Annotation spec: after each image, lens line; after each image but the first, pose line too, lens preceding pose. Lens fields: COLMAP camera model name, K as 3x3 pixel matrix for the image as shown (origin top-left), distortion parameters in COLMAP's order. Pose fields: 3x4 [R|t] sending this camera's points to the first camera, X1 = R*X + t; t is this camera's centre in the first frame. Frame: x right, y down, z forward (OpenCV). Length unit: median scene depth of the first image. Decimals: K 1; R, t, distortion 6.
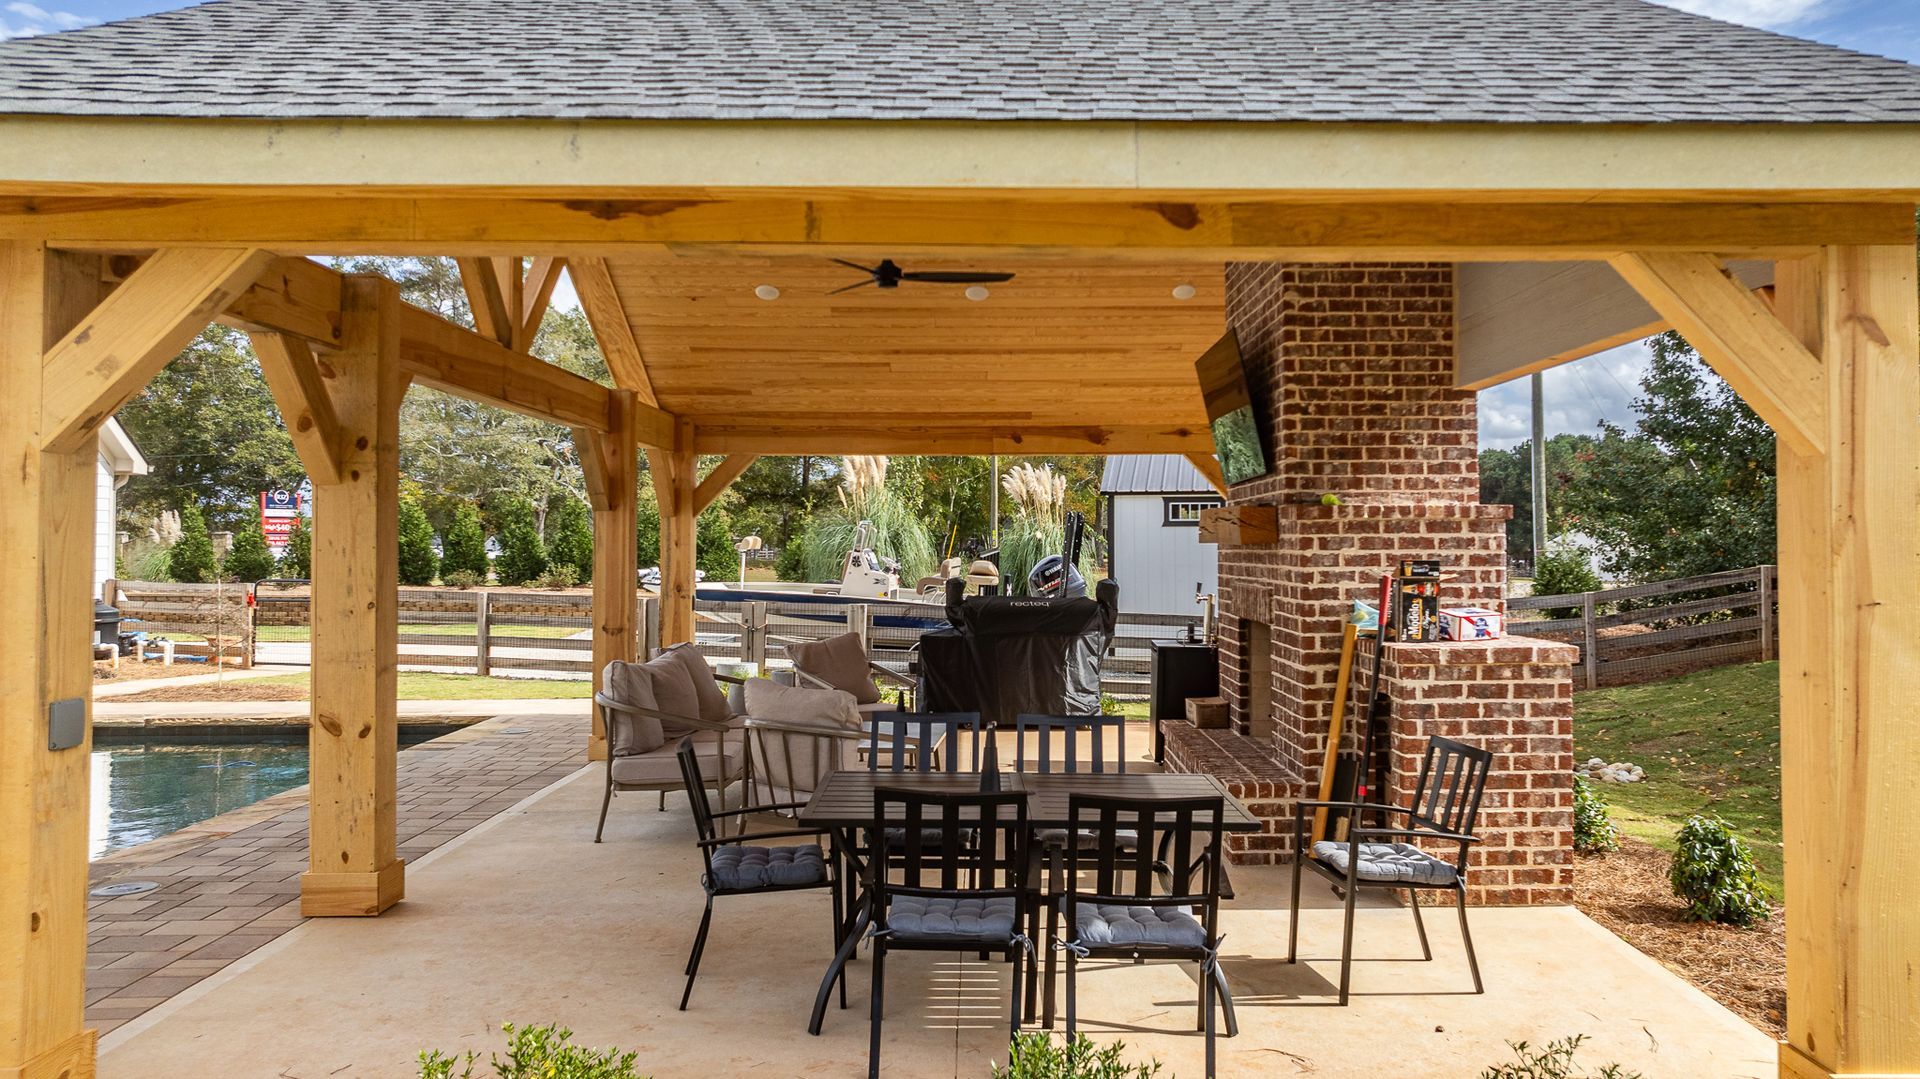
lens RADIAL K [[1439.6, 0, 1024.4], [0, 1439.6, 501.4], [0, 0, 1]] dist [-0.015902, -0.003934]
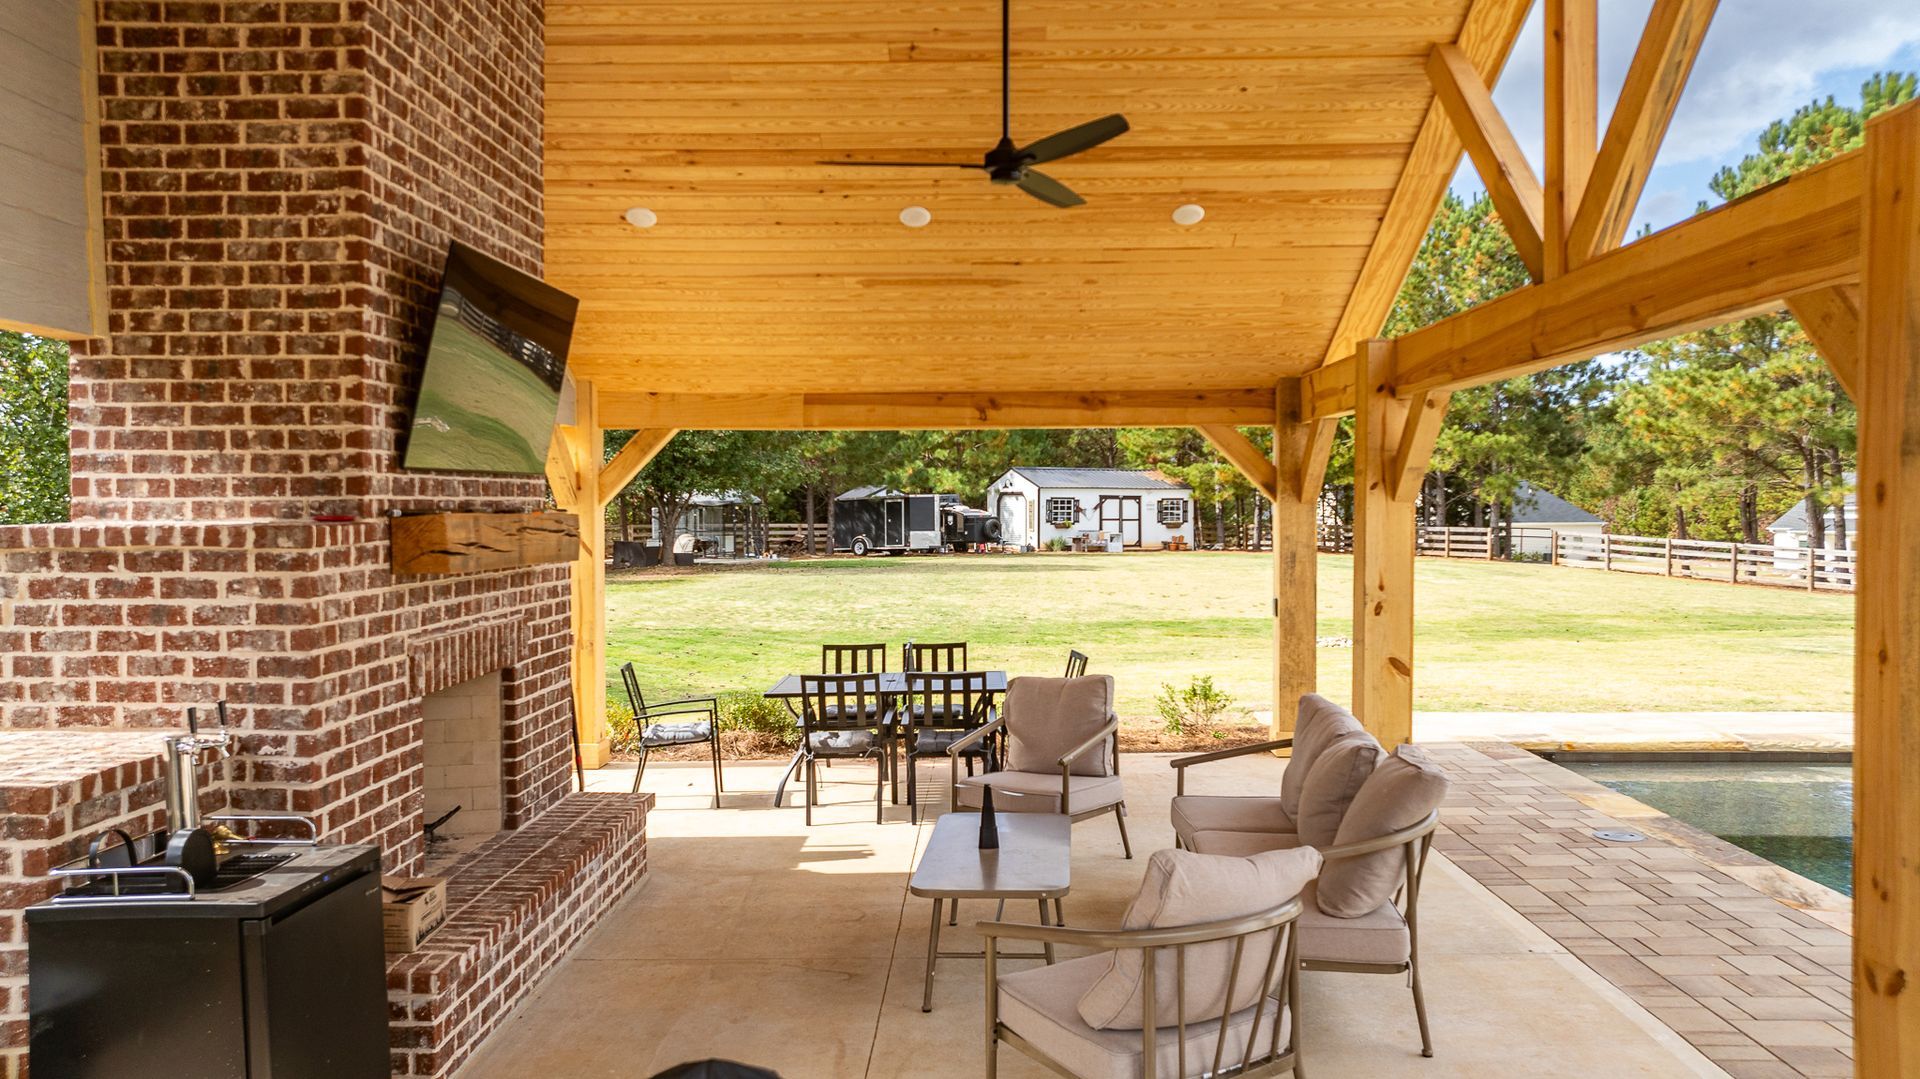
lens RADIAL K [[1341.6, 0, 960.0], [0, 1341.6, 539.5], [0, 0, 1]] dist [-0.004066, -0.036216]
pose [[-0.998507, 0.002883, 0.054547, -0.114504], [0.002600, 0.999983, -0.005260, 0.022582], [-0.054561, -0.005111, -0.998497, 1.740465]]
